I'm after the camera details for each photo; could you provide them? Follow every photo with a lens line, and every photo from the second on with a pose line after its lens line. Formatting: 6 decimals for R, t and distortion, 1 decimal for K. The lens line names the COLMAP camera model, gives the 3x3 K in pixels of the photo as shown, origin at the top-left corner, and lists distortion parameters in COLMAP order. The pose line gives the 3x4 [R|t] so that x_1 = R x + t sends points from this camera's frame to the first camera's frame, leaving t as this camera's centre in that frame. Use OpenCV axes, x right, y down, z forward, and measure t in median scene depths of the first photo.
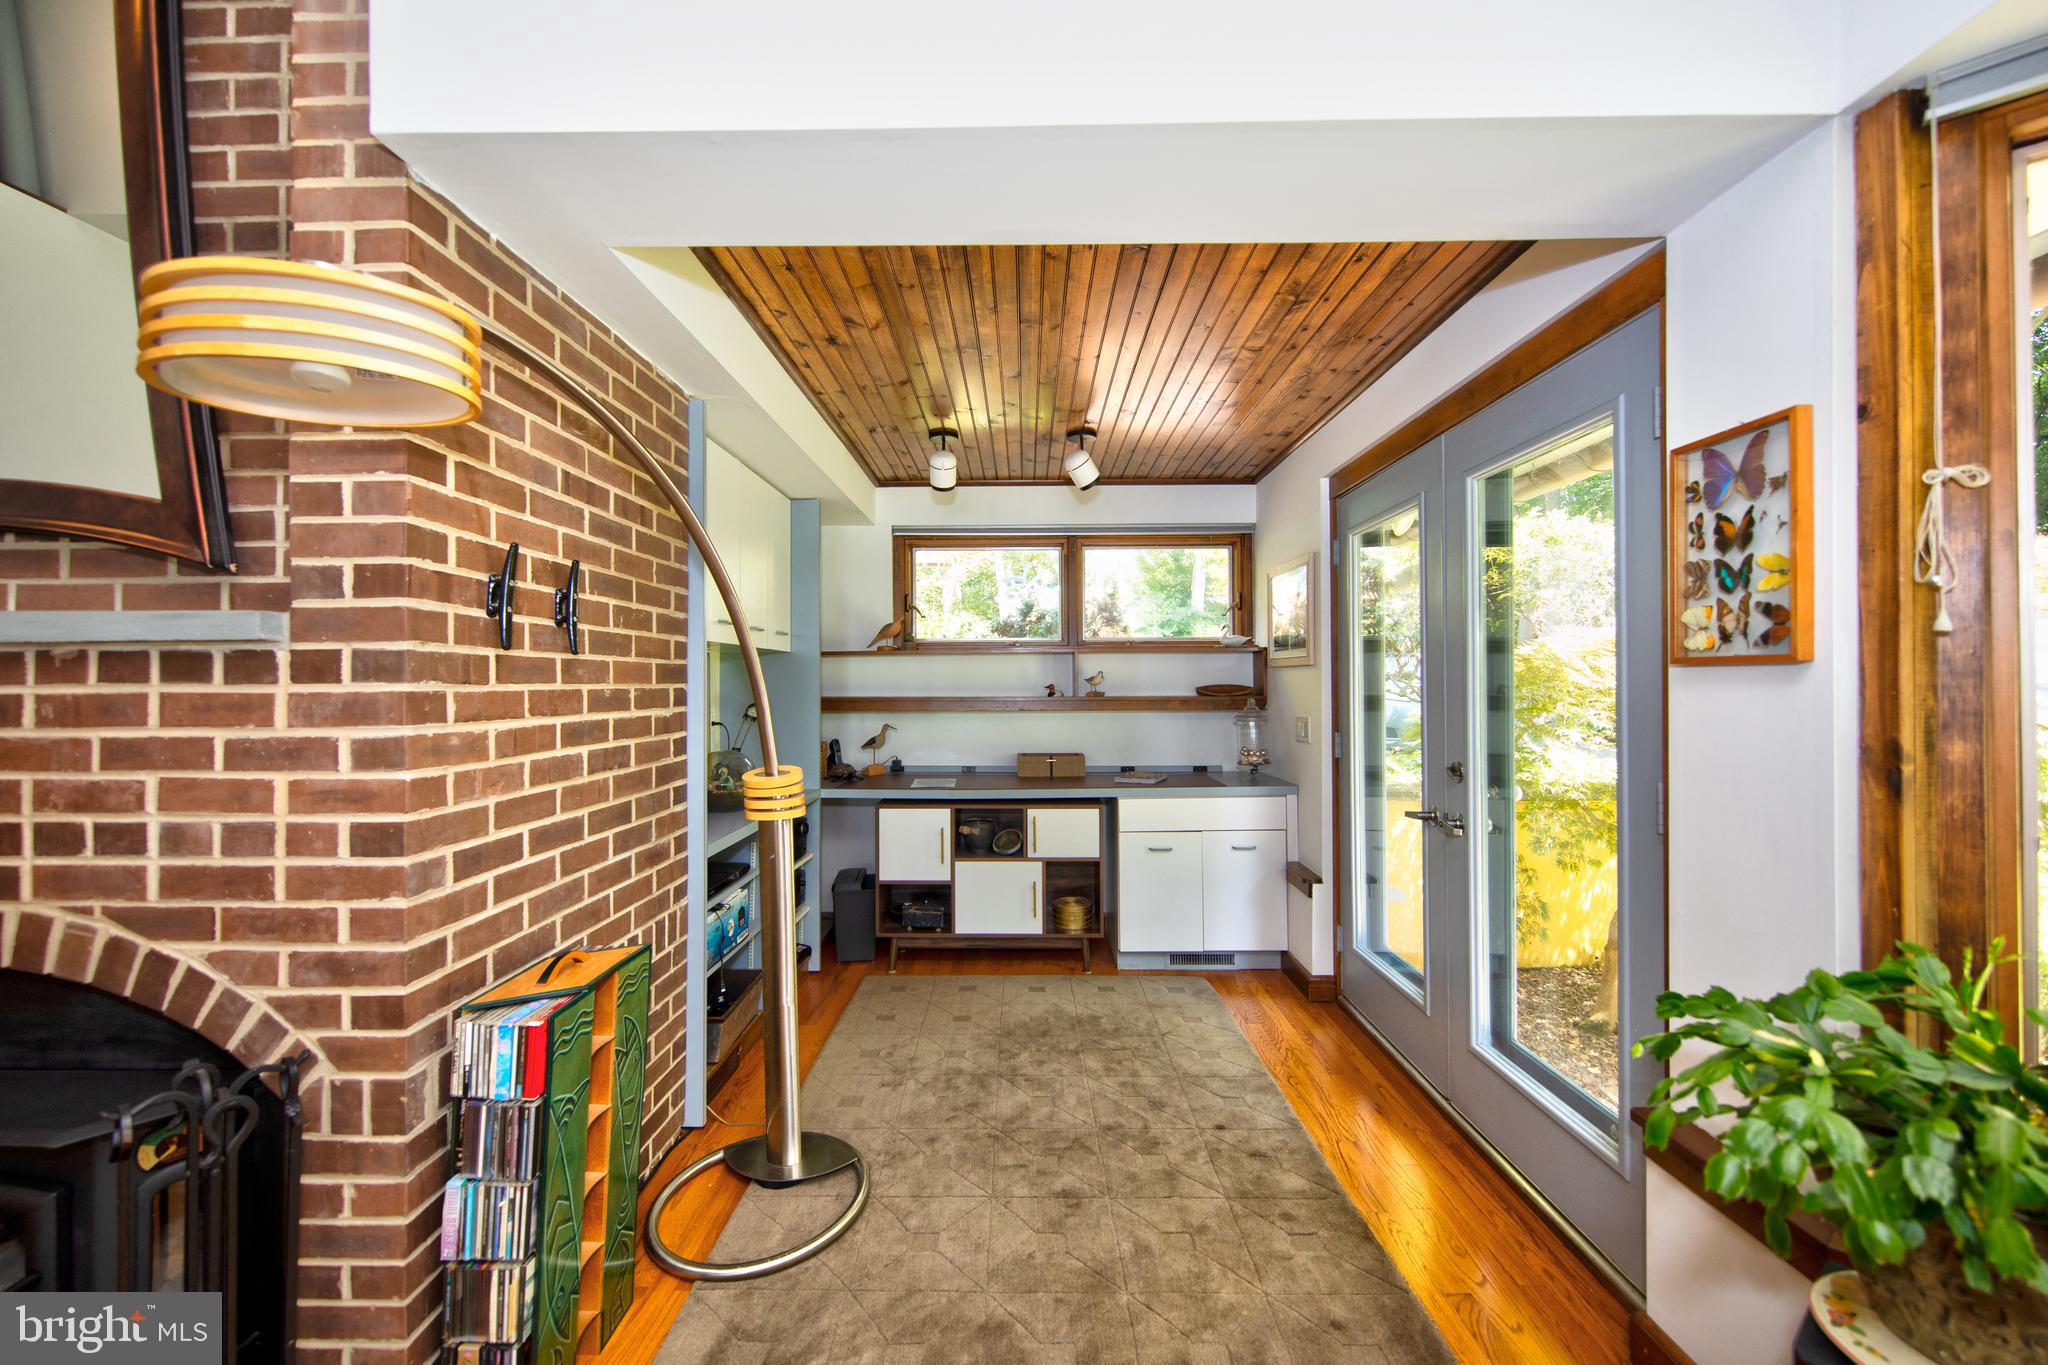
lens RADIAL K [[779.8, 0, 1021.2], [0, 779.8, 681.2], [0, 0, 1]] dist [-0.001846, 0.001455]
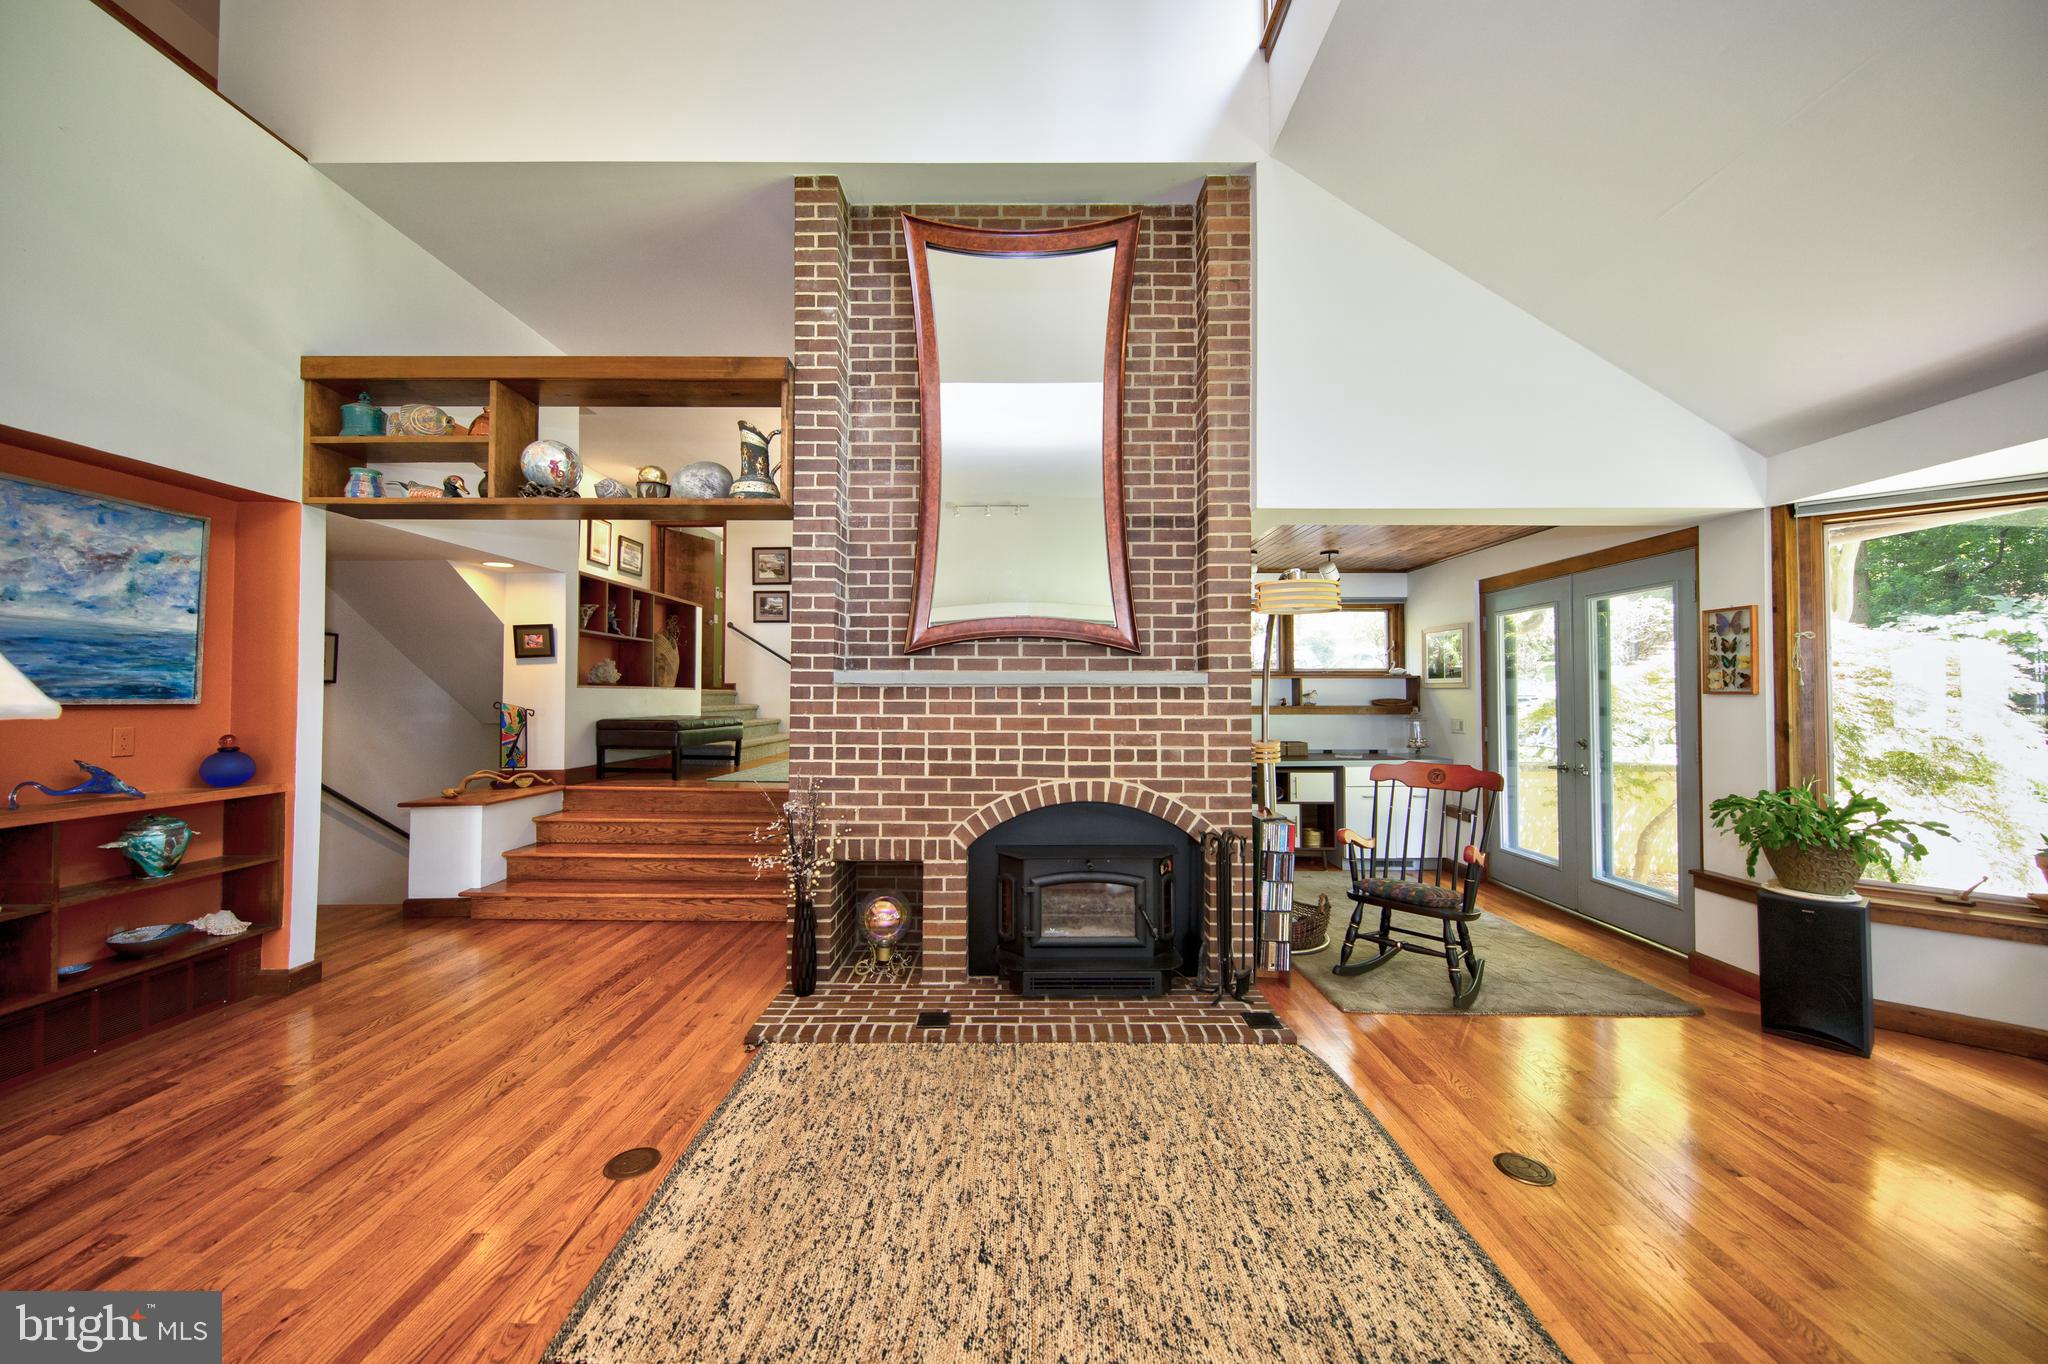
lens RADIAL K [[728.3, 0, 1019.5], [0, 728.3, 678.4], [0, 0, 1]] dist [0.000339, -0.000128]
pose [[0.999985, 0.005089, 0.002080, -1.610097], [-0.005051, 0.999827, -0.017898, -0.021273], [-0.002171, 0.017887, 0.999838, -1.576226]]
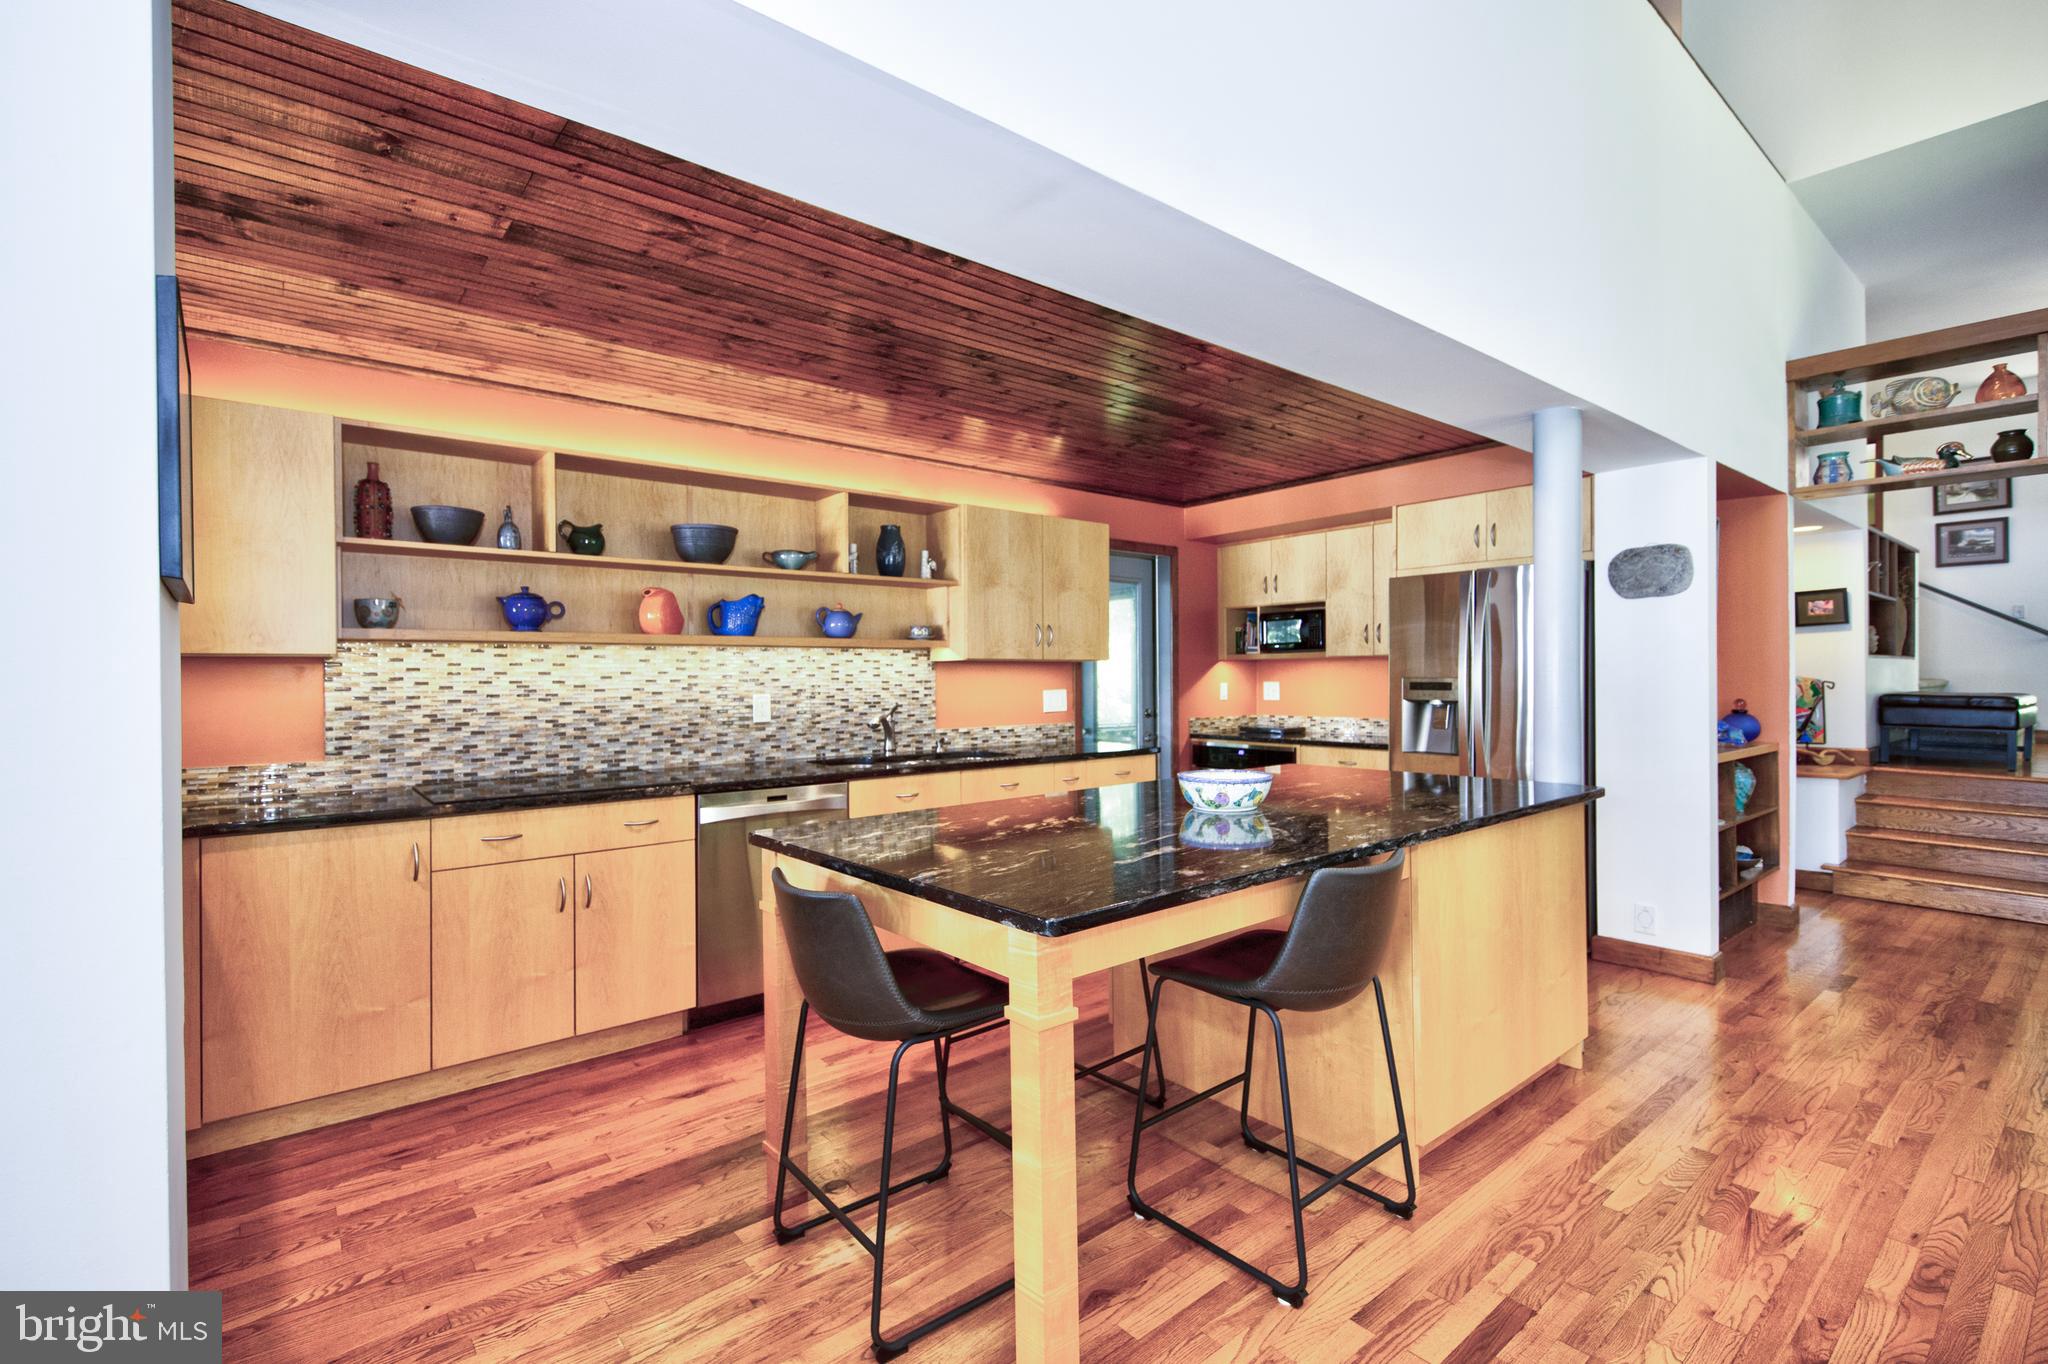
lens RADIAL K [[907.2, 0, 1029.8], [0, 907.2, 677.0], [0, 0, 1]] dist [0.008210, 0.000660]
pose [[0.644069, 0.005801, -0.764946, -4.800530], [0.006217, 0.999899, 0.012817, -0.013198], [0.764942, -0.013011, 0.643967, -5.424019]]
